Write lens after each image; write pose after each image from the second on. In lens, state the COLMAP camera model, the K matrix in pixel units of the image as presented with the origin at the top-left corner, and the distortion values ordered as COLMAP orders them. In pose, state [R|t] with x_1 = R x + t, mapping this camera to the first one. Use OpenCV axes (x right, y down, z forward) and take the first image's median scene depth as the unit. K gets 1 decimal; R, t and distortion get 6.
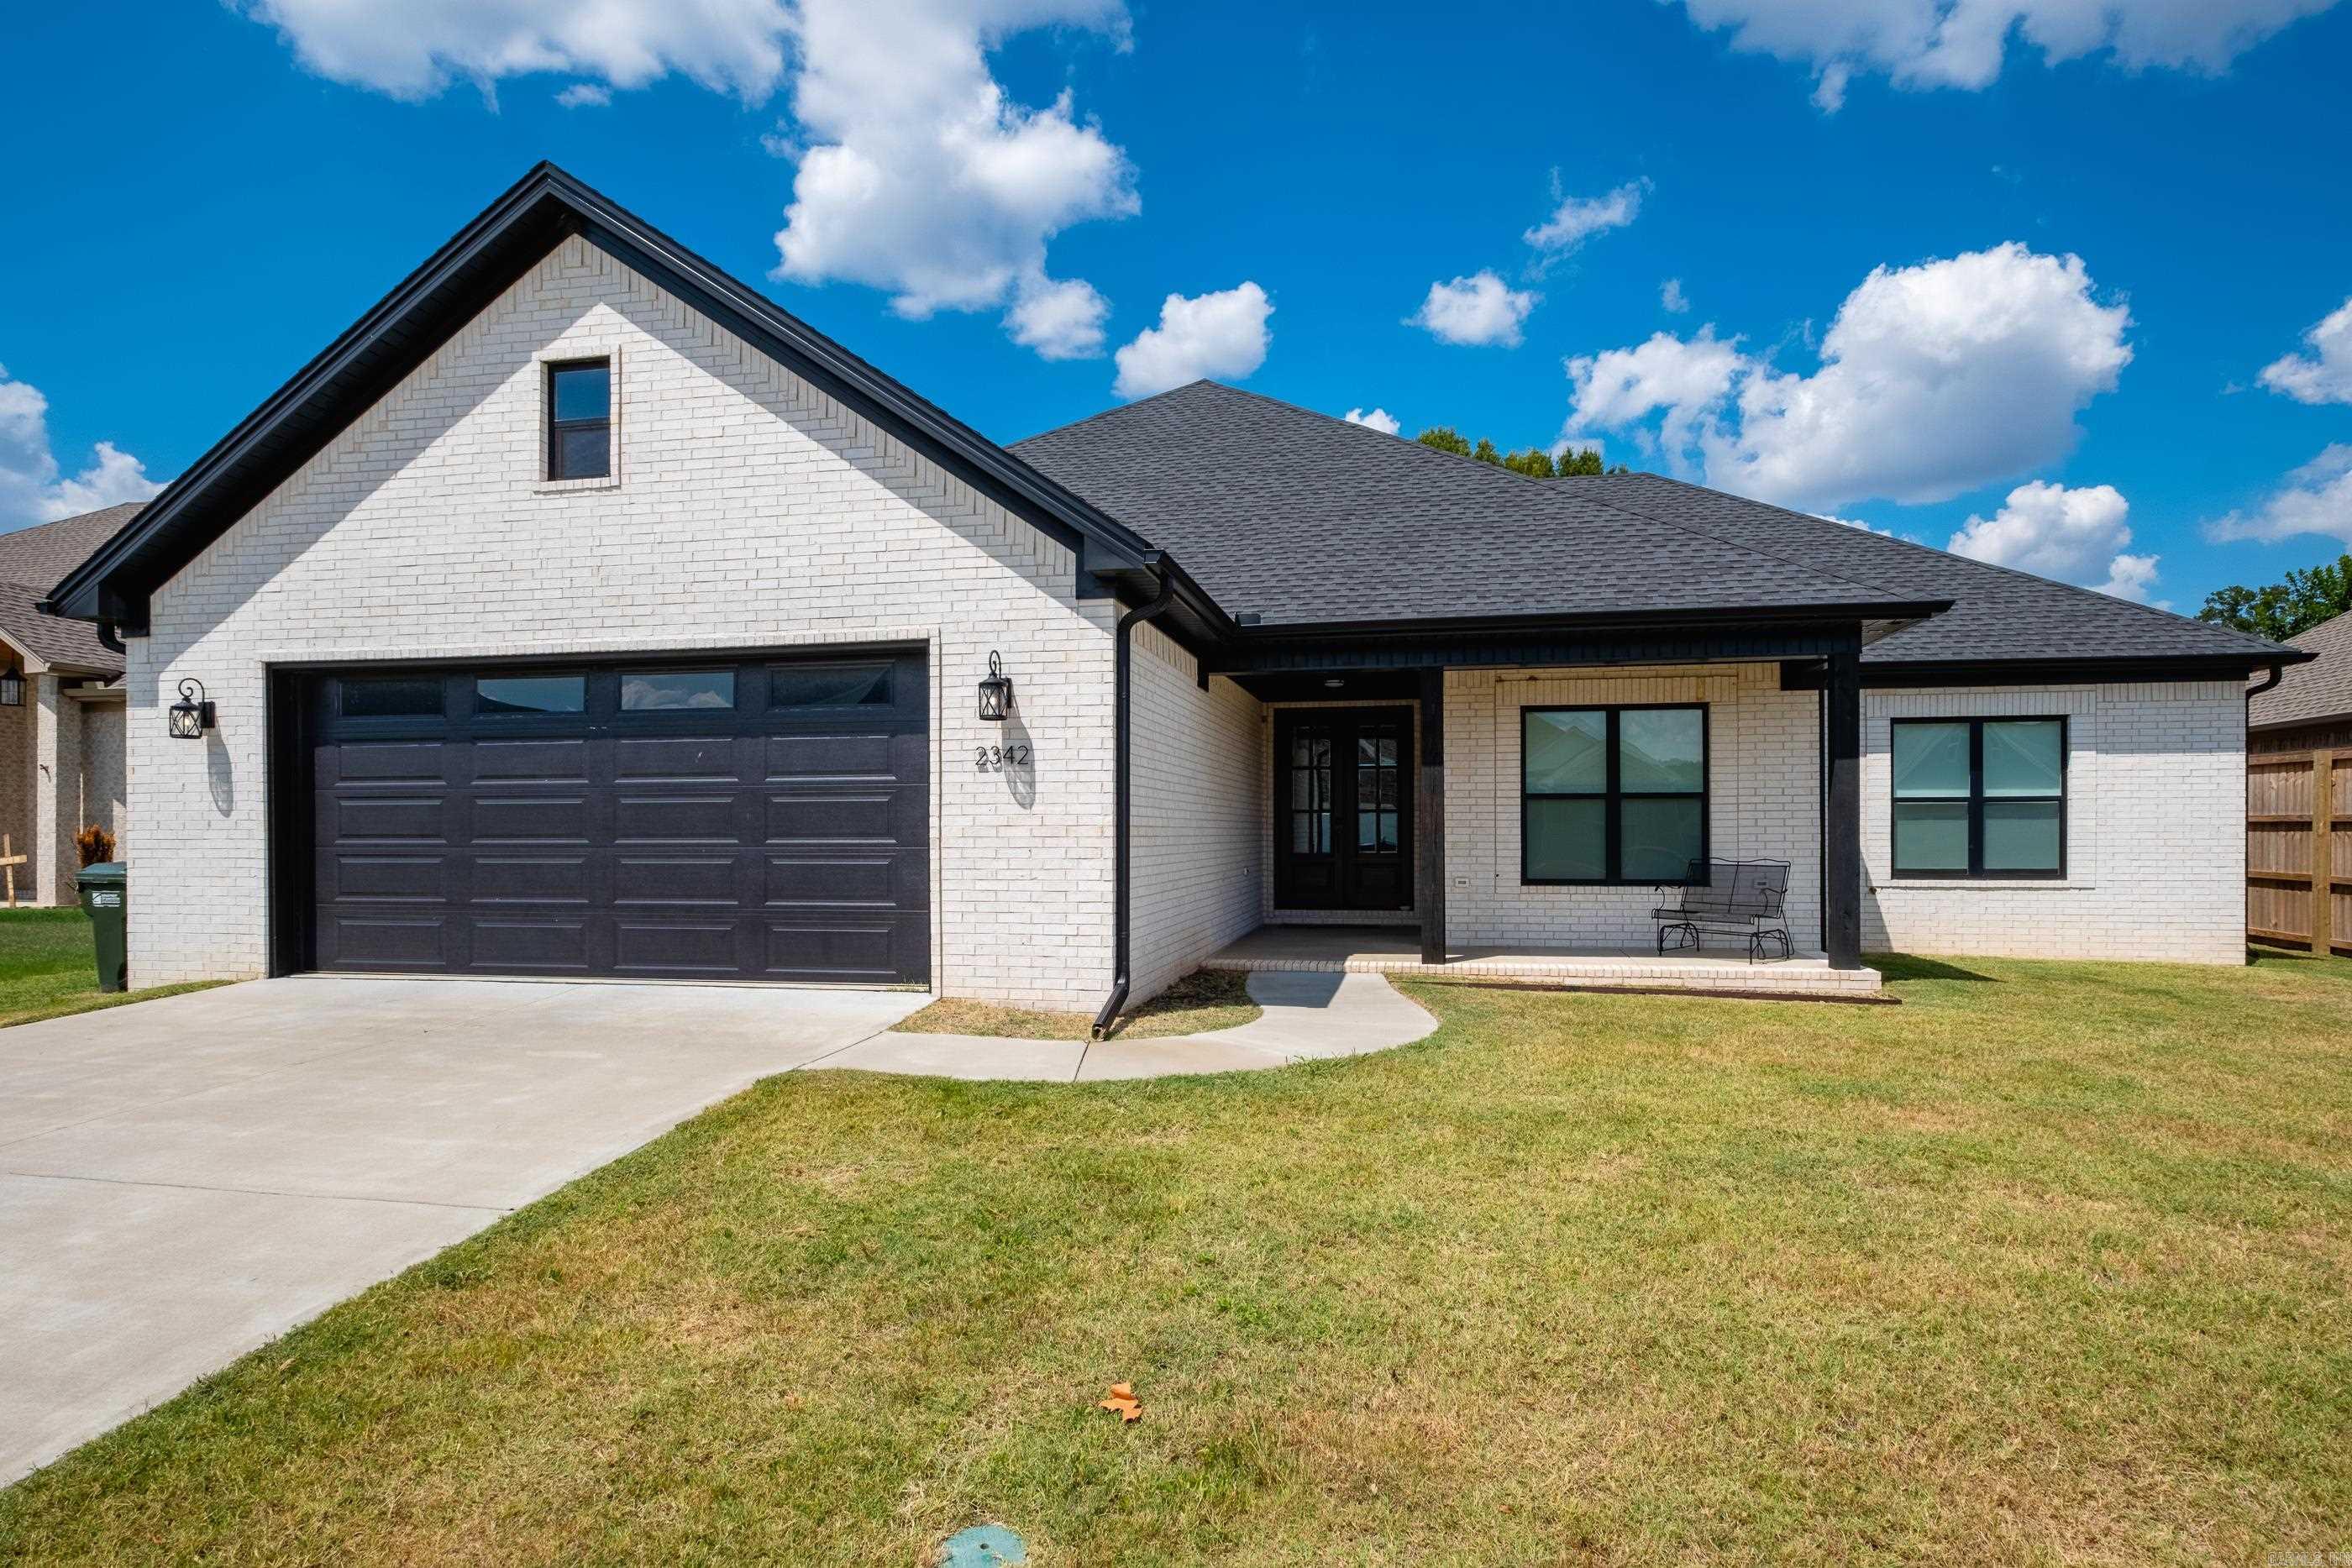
lens RADIAL K [[1260.0, 0, 1178.1], [0, 1260.0, 831.8], [0, 0, 1]] dist [-0.000786, -0.001104]
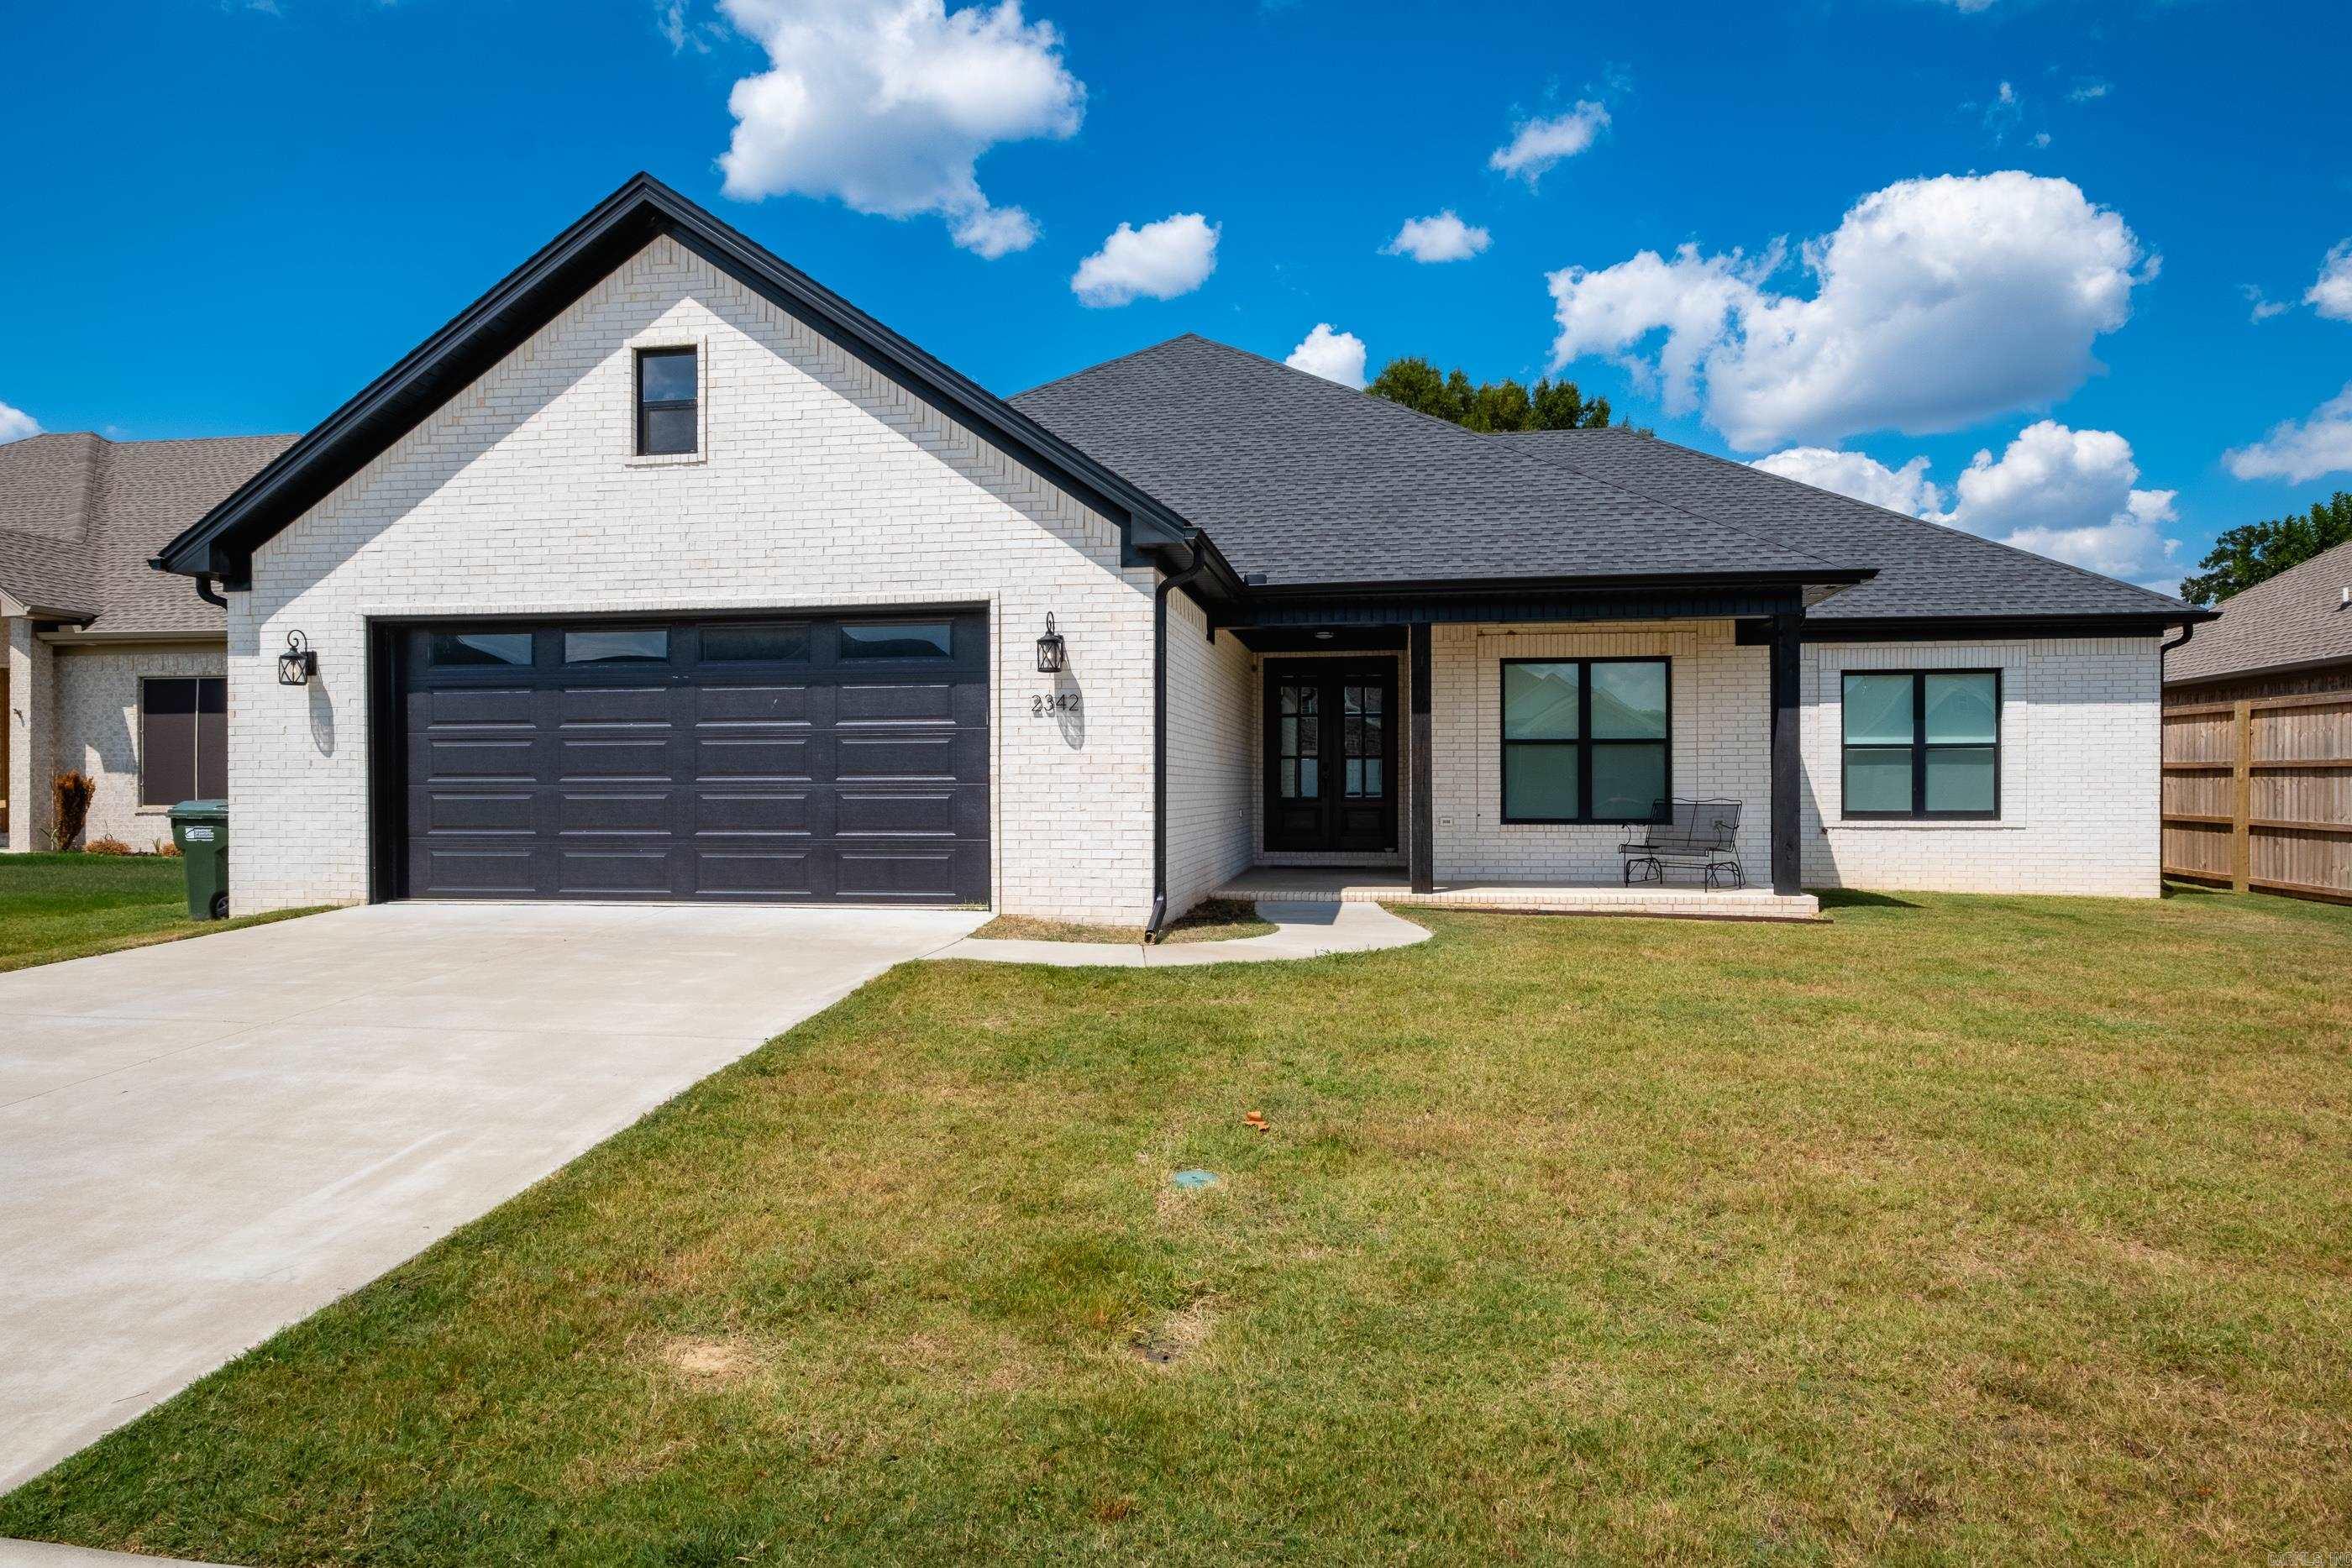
lens RADIAL K [[1380.4, 0, 1176.0], [0, 1380.4, 784.0], [0, 0, 1]] dist [0.001219, 0.001087]
pose [[0.999243, 0.000583, 0.038907, -0.068231], [-0.000514, 0.999998, -0.001780, 0.013434], [-0.038908, 0.001758, 0.999241, -0.225925]]
